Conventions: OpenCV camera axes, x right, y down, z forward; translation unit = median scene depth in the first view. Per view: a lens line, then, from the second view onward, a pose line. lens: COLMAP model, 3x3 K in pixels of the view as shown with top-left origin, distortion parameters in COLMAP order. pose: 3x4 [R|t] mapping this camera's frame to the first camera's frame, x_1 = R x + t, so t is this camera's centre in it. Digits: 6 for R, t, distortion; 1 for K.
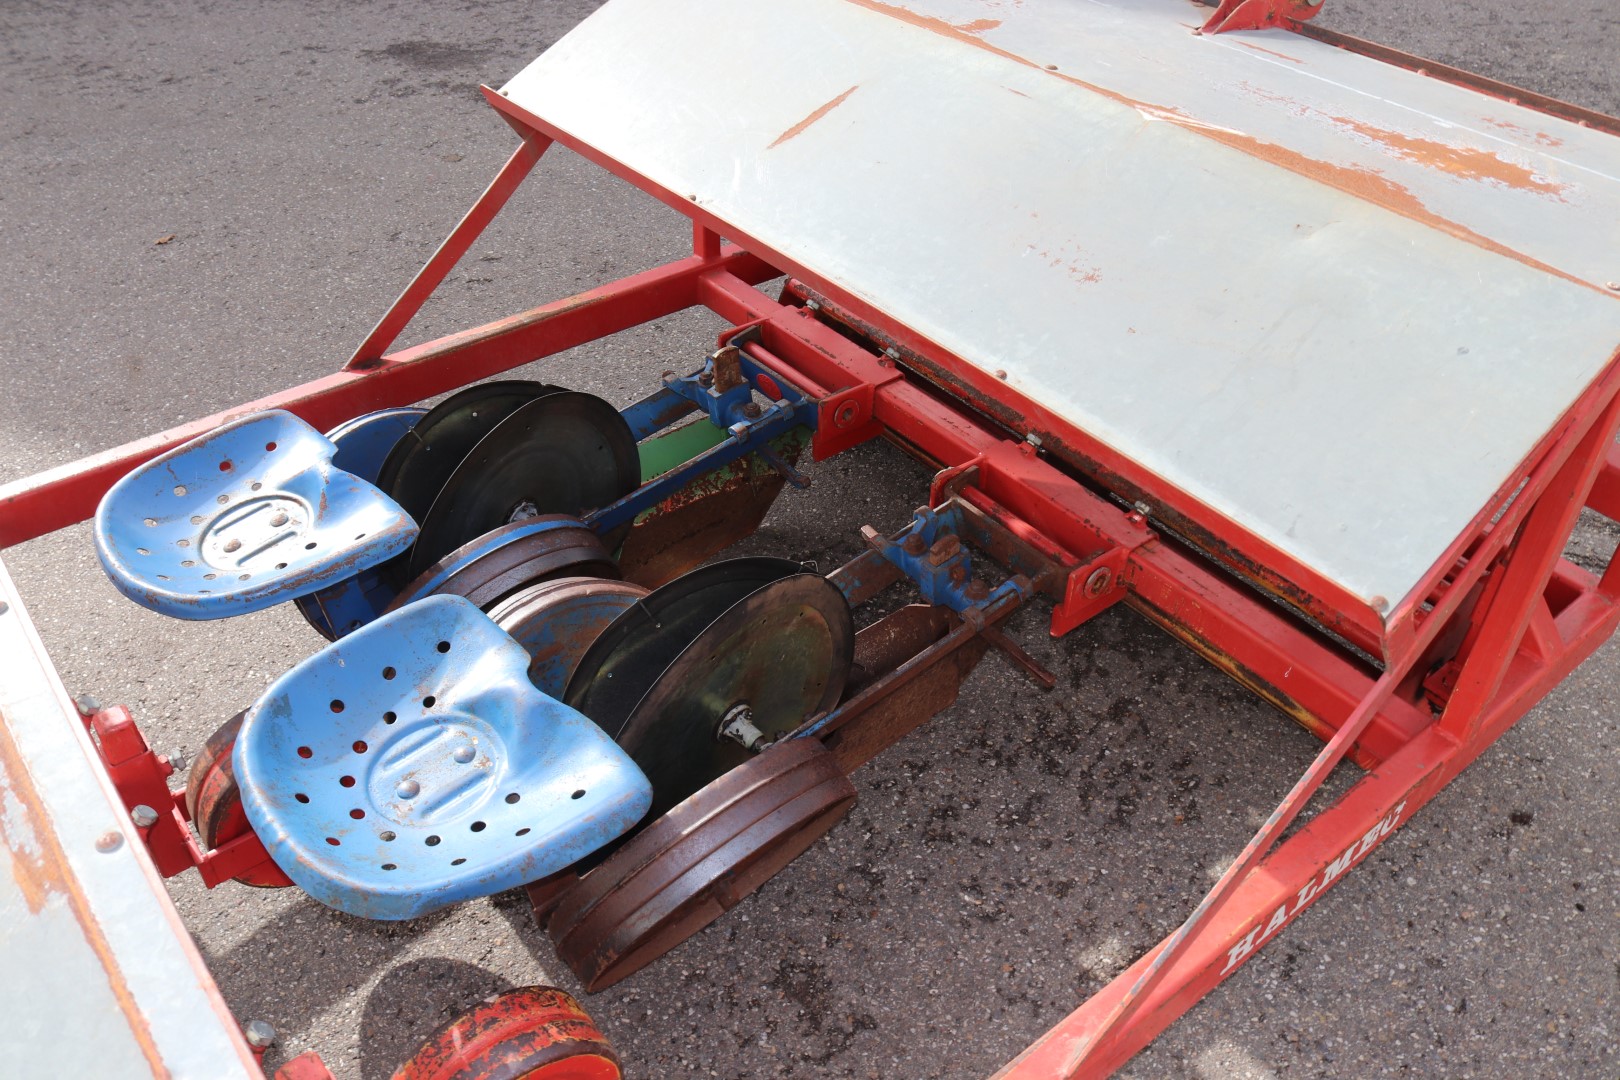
lens RADIAL K [[1340.4, 0, 810.0], [0, 1340.4, 540.0], [0, 0, 1]] dist [-0.150059, 0.138996]
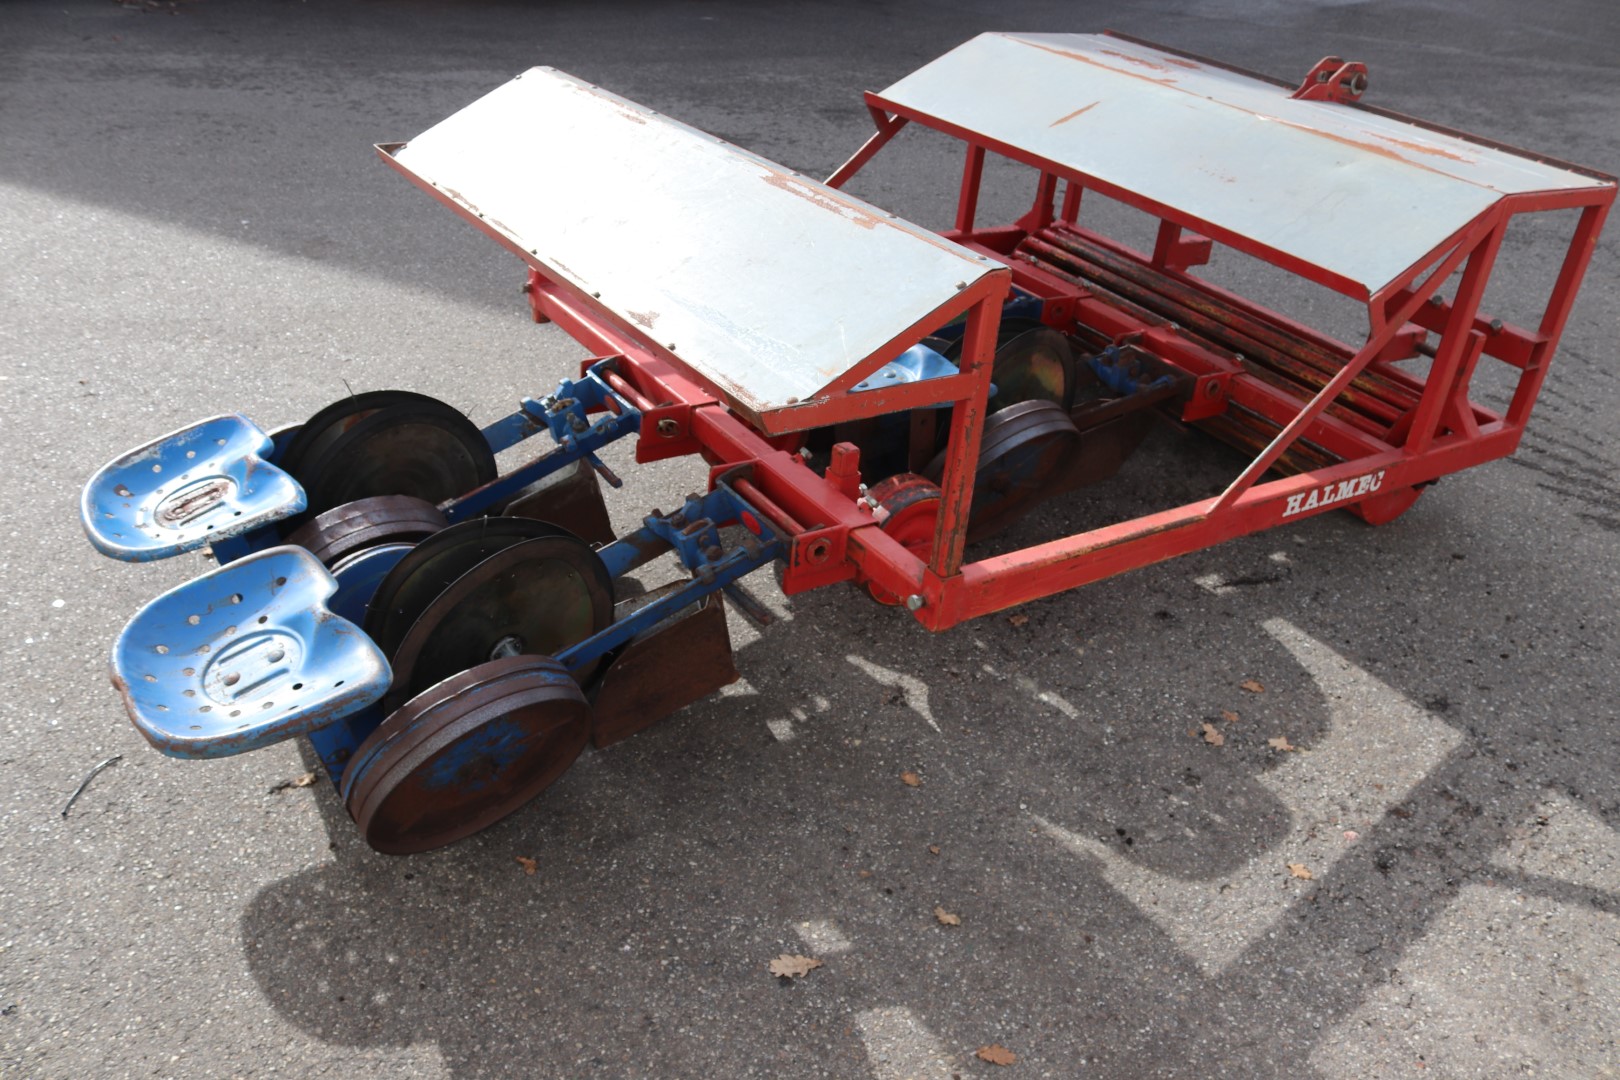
lens RADIAL K [[1340.4, 0, 810.0], [0, 1340.4, 540.0], [0, 0, 1]] dist [-0.150059, 0.138996]
pose [[0.993209, 0.112162, -0.030922, -0.248751], [-0.115628, 0.981069, -0.155352, 0.603822], [0.012912, 0.157872, 0.987375, -0.728126]]
